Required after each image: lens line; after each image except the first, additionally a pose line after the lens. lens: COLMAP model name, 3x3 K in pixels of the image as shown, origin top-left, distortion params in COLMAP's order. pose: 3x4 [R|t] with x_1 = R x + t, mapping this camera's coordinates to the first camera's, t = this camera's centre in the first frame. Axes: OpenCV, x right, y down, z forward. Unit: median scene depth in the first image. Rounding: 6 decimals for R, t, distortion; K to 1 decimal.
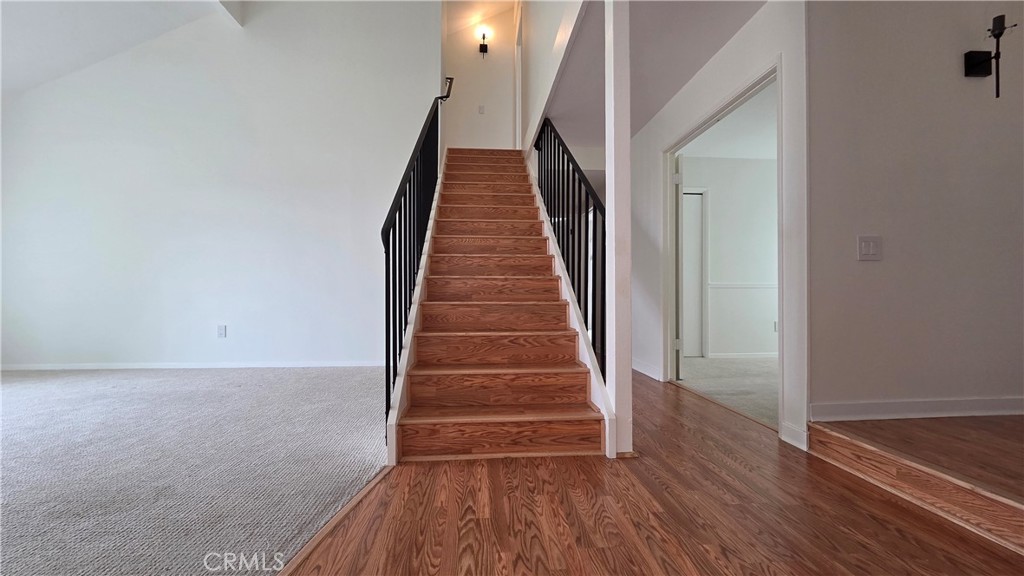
lens RADIAL K [[417.4, 0, 511.5], [0, 417.4, 290.5], [0, 0, 1]] dist [0.001948, -0.000535]
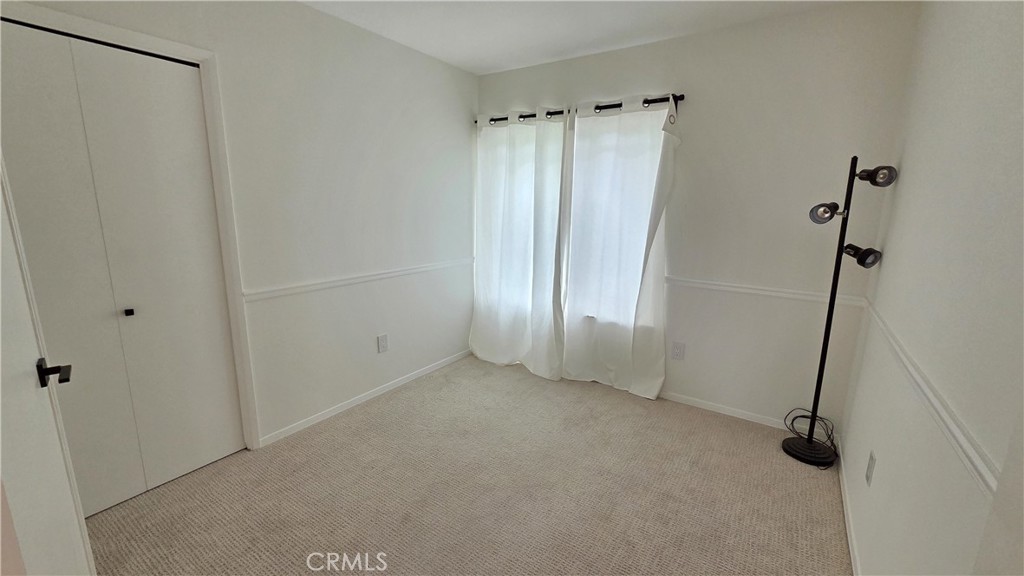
lens RADIAL K [[417.4, 0, 513.1], [0, 417.4, 290.3], [0, 0, 1]] dist [0.001948, -0.000535]
pose [[0.617582, -0.145187, 0.772990, 0.794074], [-0.022536, 0.979144, 0.201913, -0.289706], [-0.786184, -0.142118, 0.601430, 1.322868]]
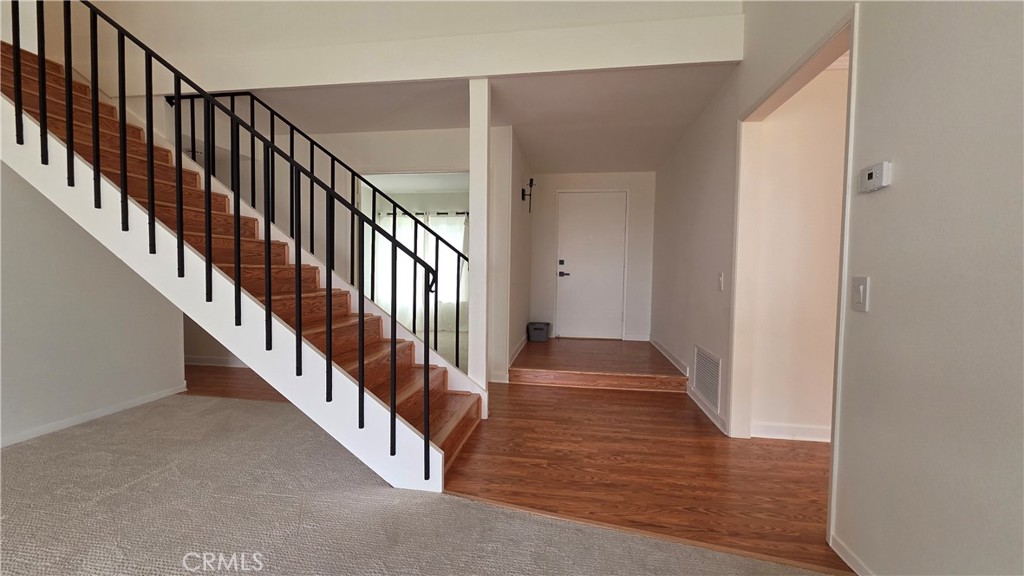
lens RADIAL K [[417.4, 0, 511.2], [0, 417.4, 287.8], [0, 0, 1]] dist [0.001948, -0.000535]
pose [[0.236792, -0.033729, 0.970975, -1.203803], [-0.023975, 0.998890, 0.040546, -0.141972], [-0.971264, -0.032880, 0.235721, 0.563866]]
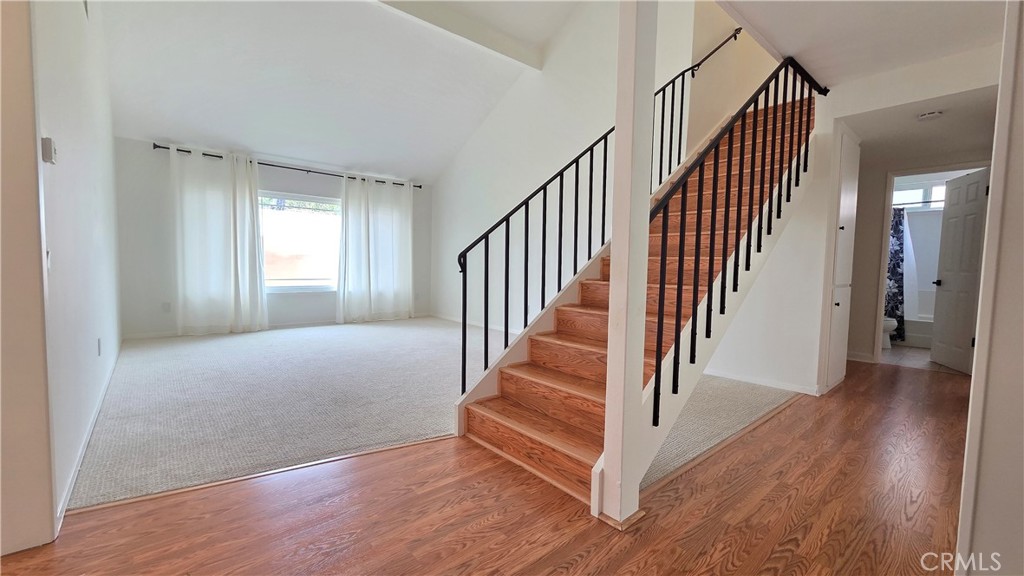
lens RADIAL K [[417.4, 0, 511.9], [0, 417.4, 291.4], [0, 0, 1]] dist [0.001948, -0.000535]
pose [[0.586921, 0.061684, -0.807291, 0.801228], [-0.010096, 0.997574, 0.068883, -0.117453], [0.809581, -0.032279, 0.586119, 0.368657]]
